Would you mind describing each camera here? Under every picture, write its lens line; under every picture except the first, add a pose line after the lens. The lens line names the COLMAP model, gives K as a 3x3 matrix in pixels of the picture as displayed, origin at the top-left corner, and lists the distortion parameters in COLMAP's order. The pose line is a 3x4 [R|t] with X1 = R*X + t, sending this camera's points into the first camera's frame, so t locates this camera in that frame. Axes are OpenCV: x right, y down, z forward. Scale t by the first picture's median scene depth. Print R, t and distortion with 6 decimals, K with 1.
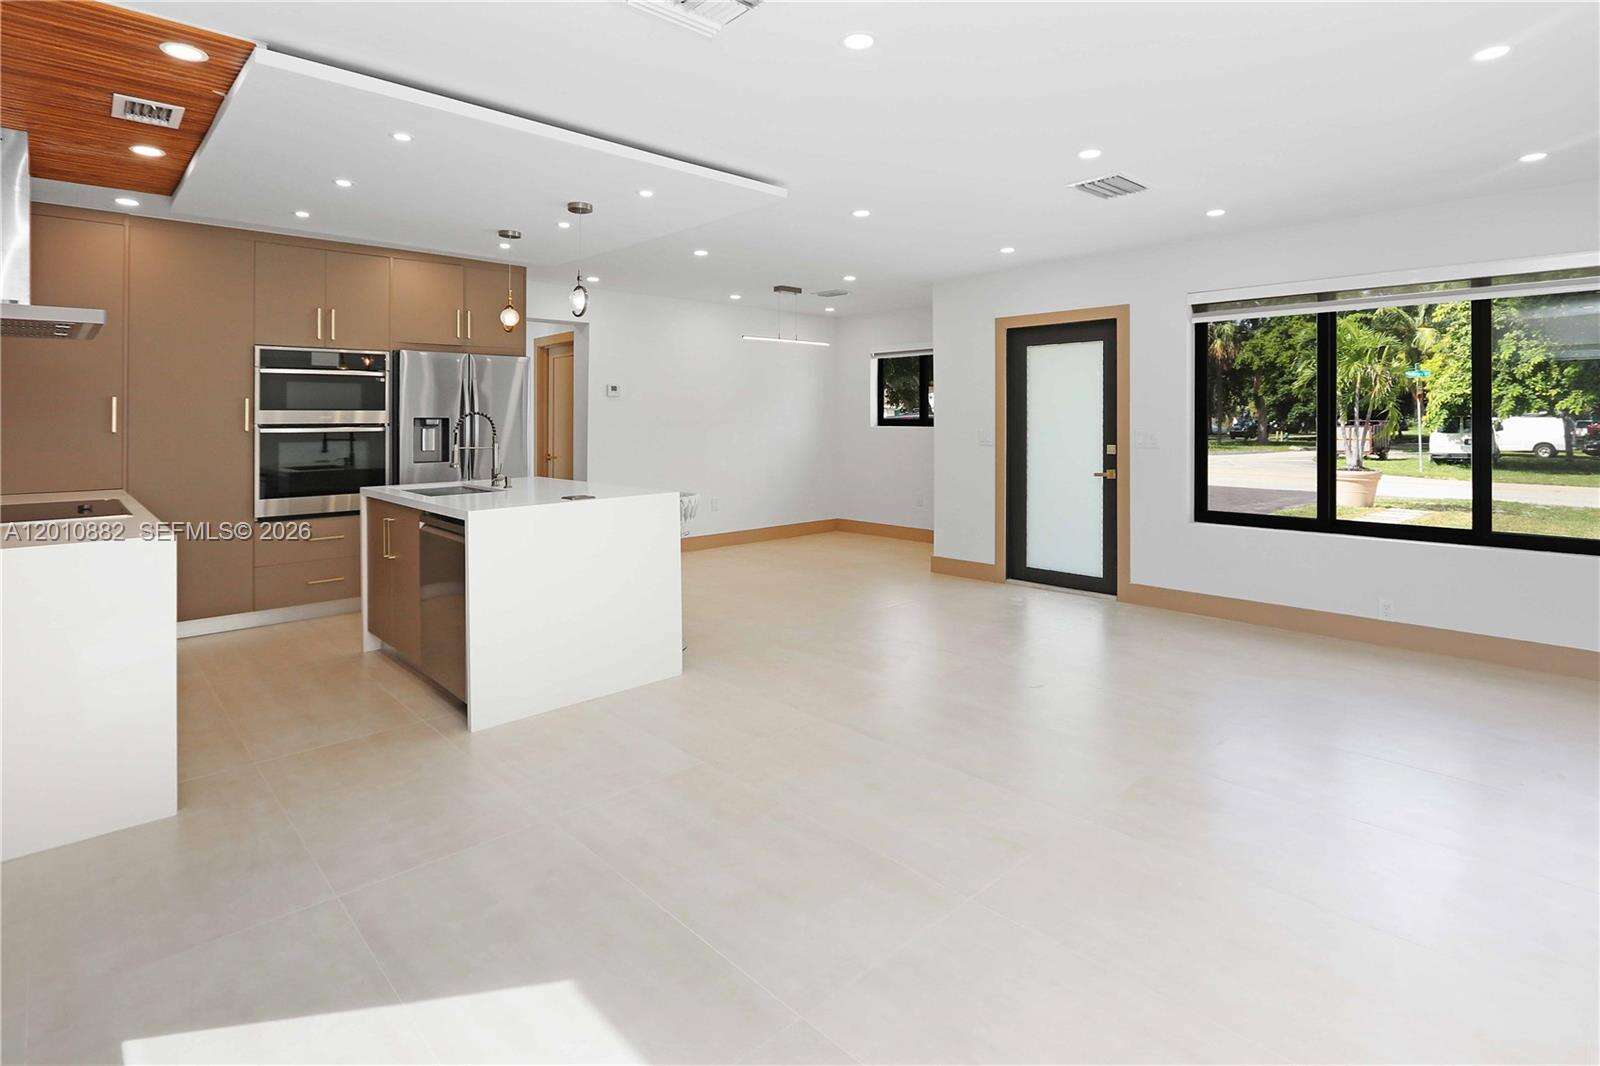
lens RADIAL K [[806.6, 0, 840.2], [0, 806.6, 413.7], [0, 0, 1]] dist [-0.007602, -0.000410]
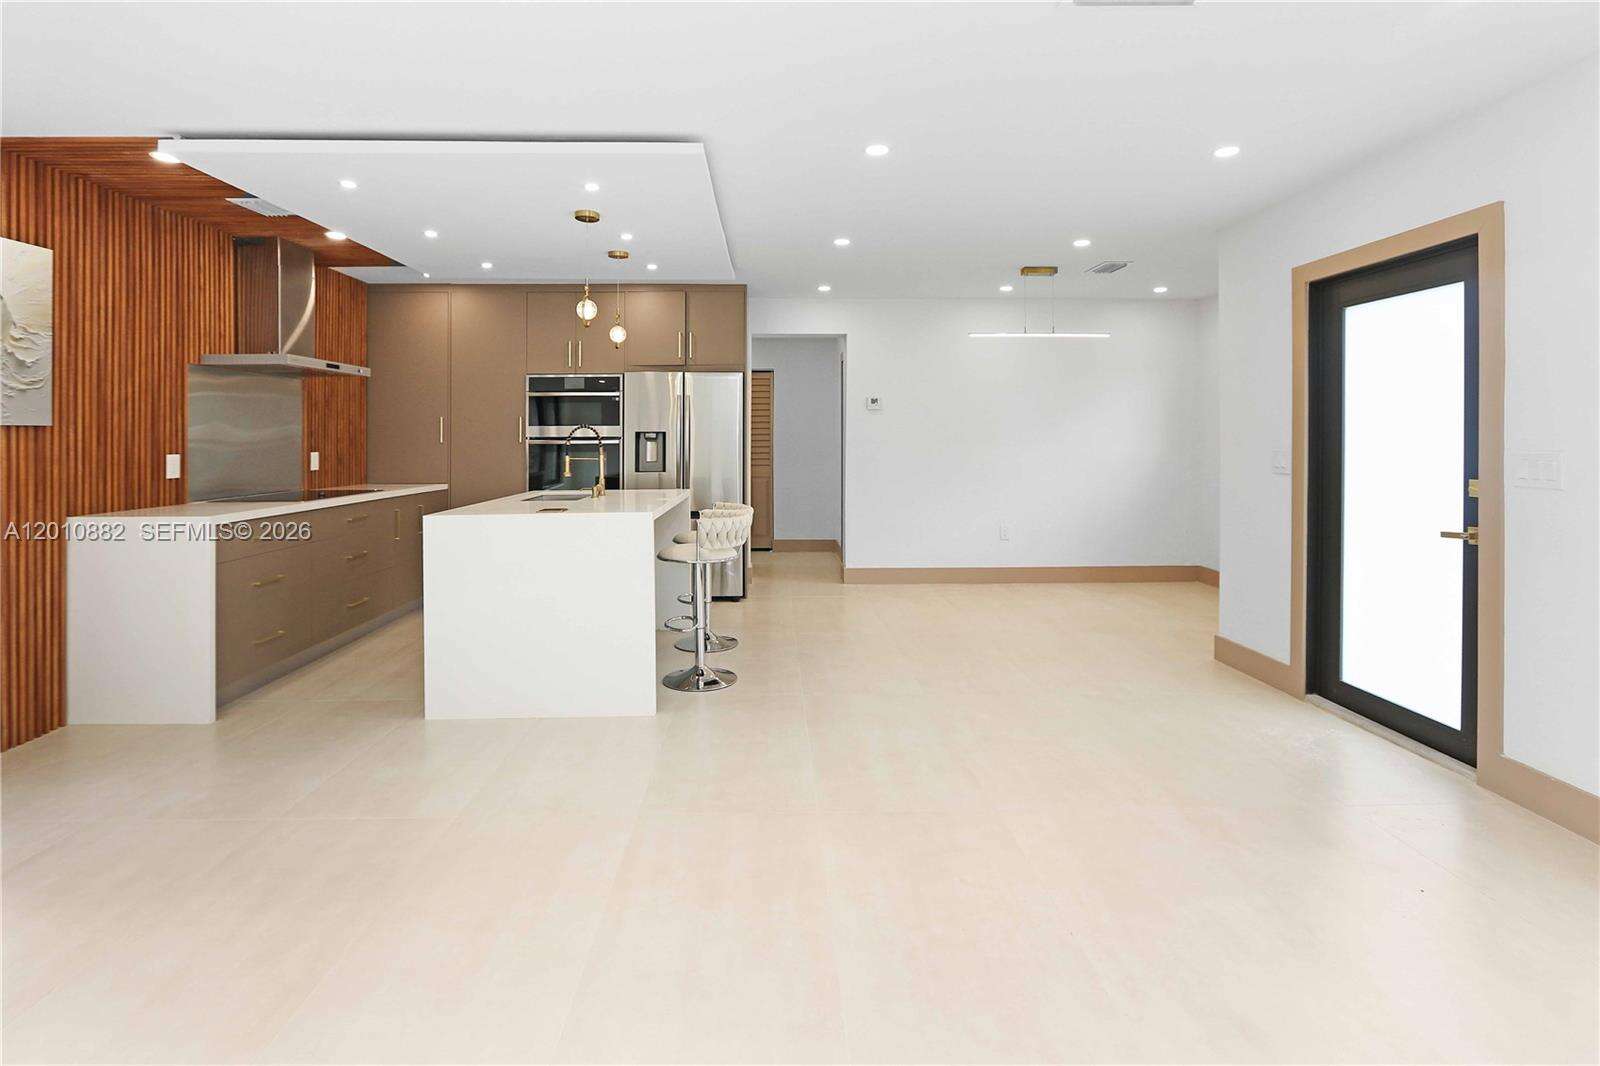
lens RADIAL K [[786.9, 0, 798.2], [0, 786.9, 437.1], [0, 0, 1]] dist [-0.002764, 0.000687]
pose [[0.727916, 0.000765, -0.685666, 0.388012], [0.004096, 0.999977, 0.005464, 0.007288], [0.685654, -0.006785, 0.727896, 0.353063]]
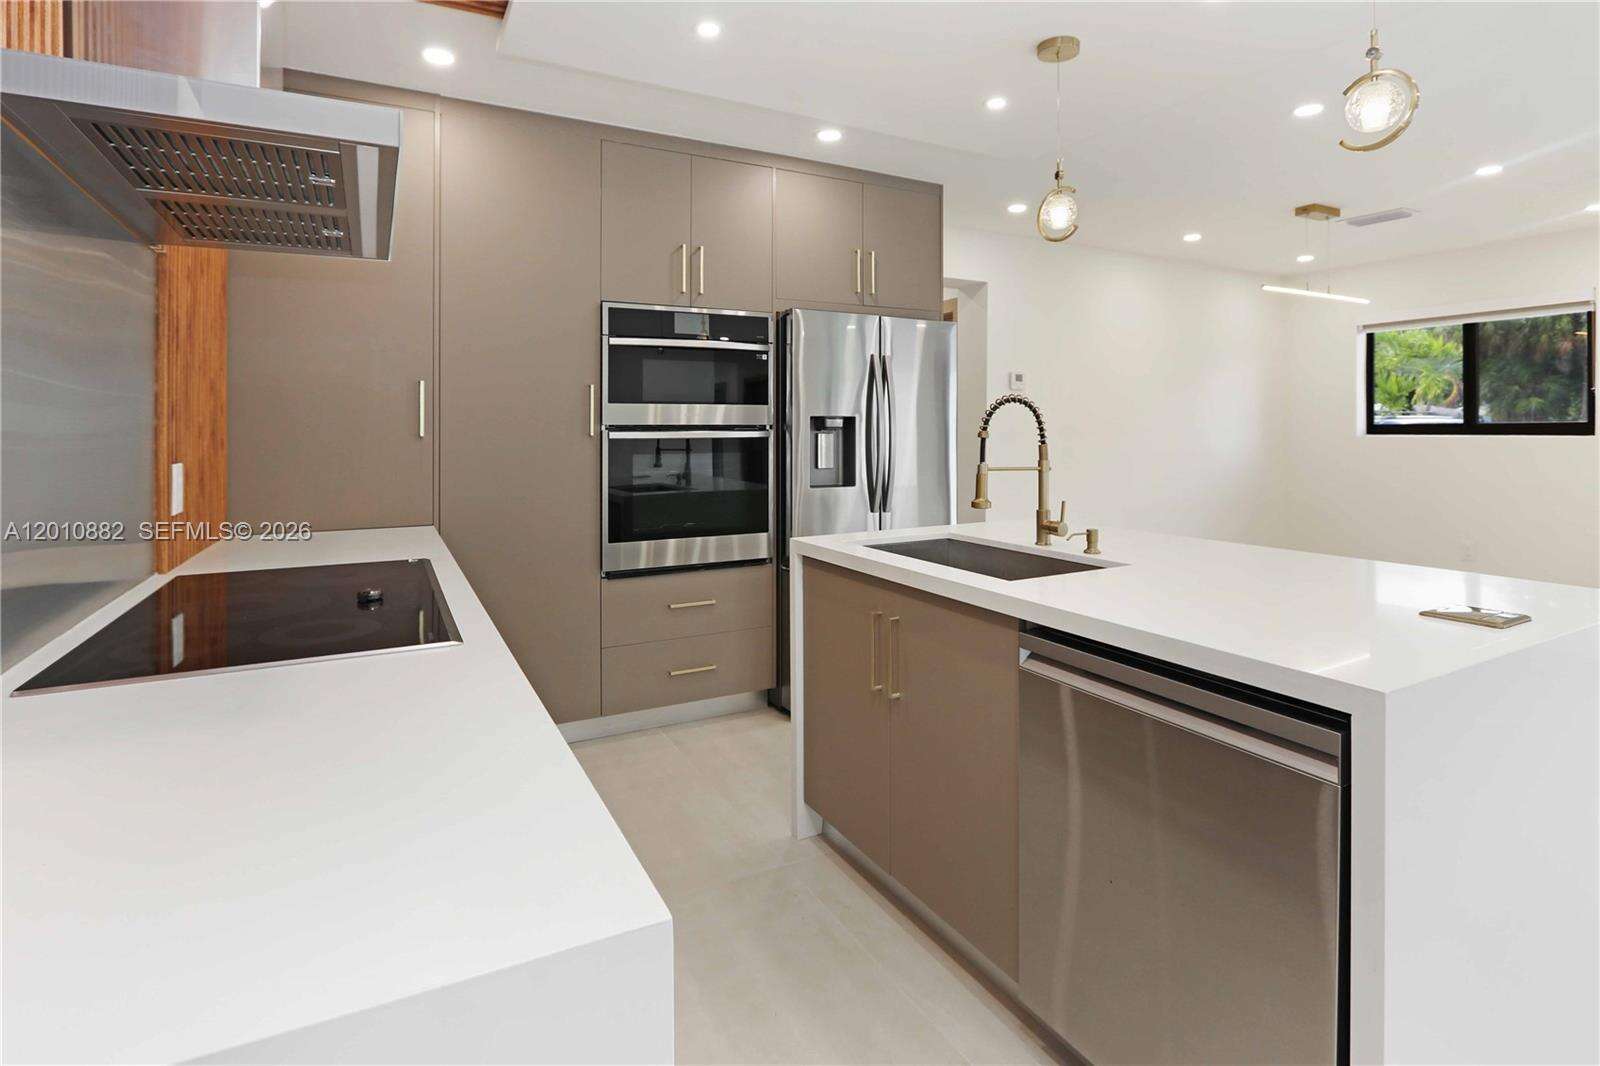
lens RADIAL K [[794.5, 0, 787.6], [0, 794.5, 441.5], [0, 0, 1]] dist [-0.010071, 0.000798]
pose [[0.954853, 0.003829, -0.297053, -0.360629], [0.001809, 0.999823, 0.018701, 0.013214], [0.297072, -0.018394, 0.954678, 0.396825]]
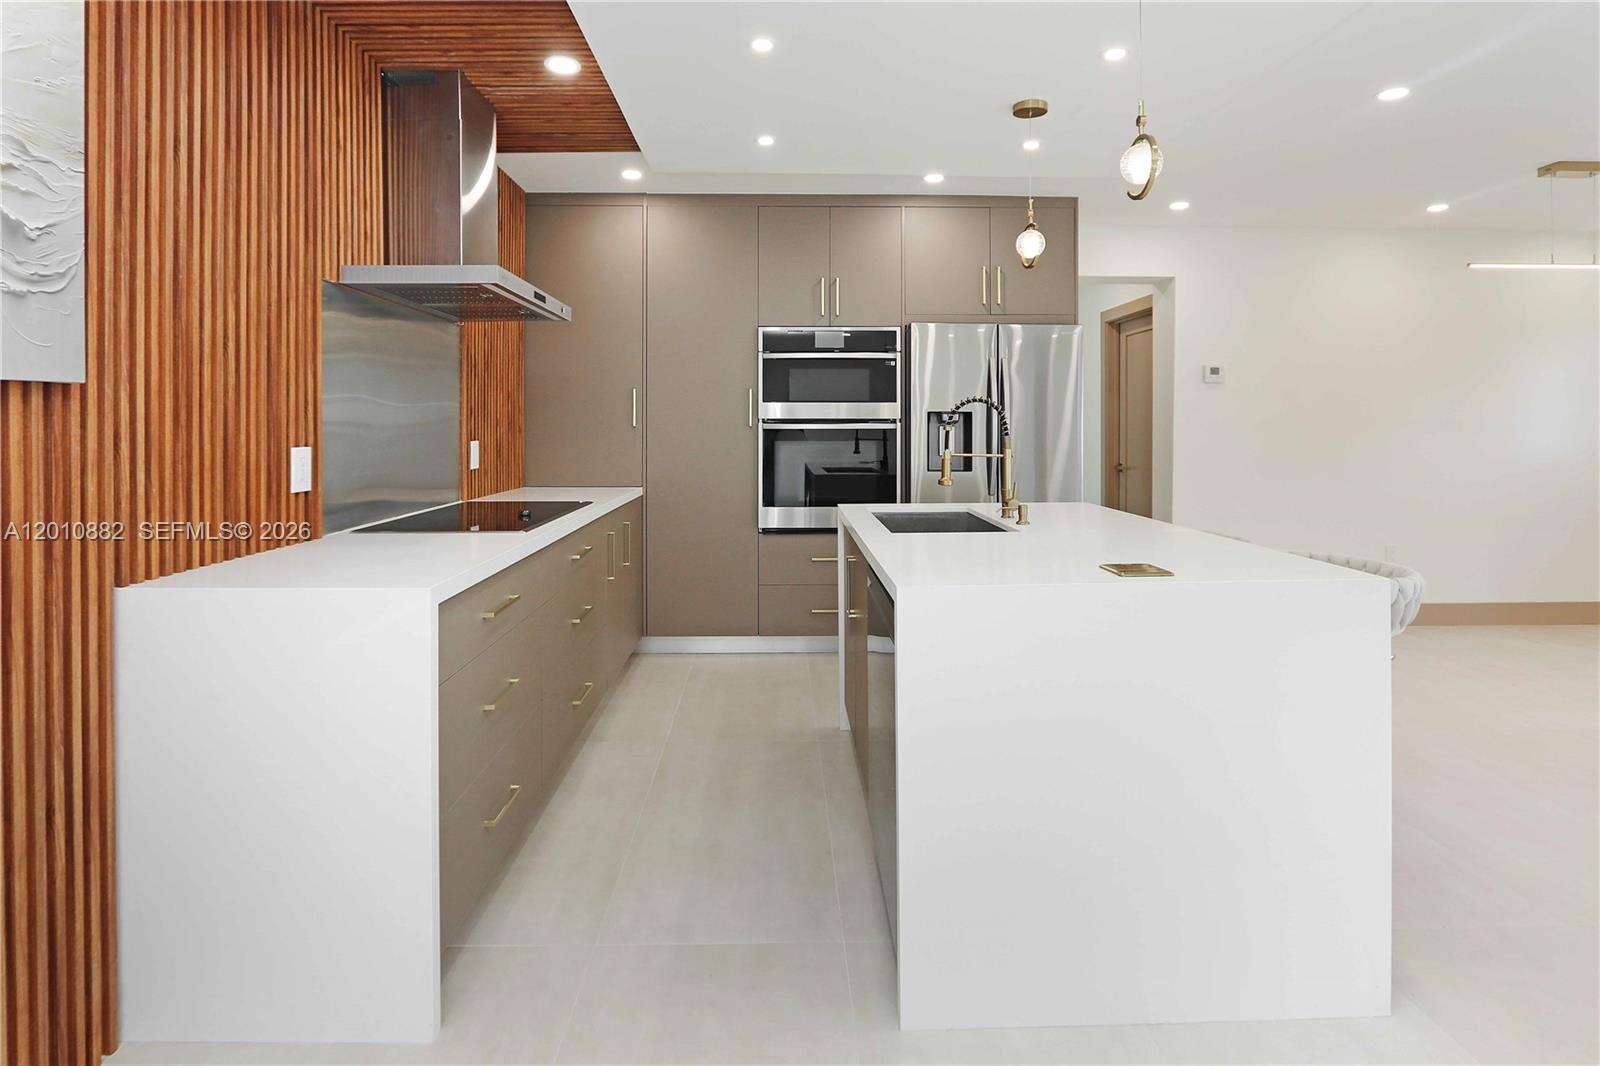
lens RADIAL K [[787.8, 0, 792.7], [0, 787.8, 429.3], [0, 0, 1]] dist [-0.009427, -0.000105]
pose [[0.722402, 0.009749, -0.691405, -0.107197], [0.000098, 0.999899, 0.014200, 0.011037], [0.691474, -0.010326, 0.722328, 0.375097]]
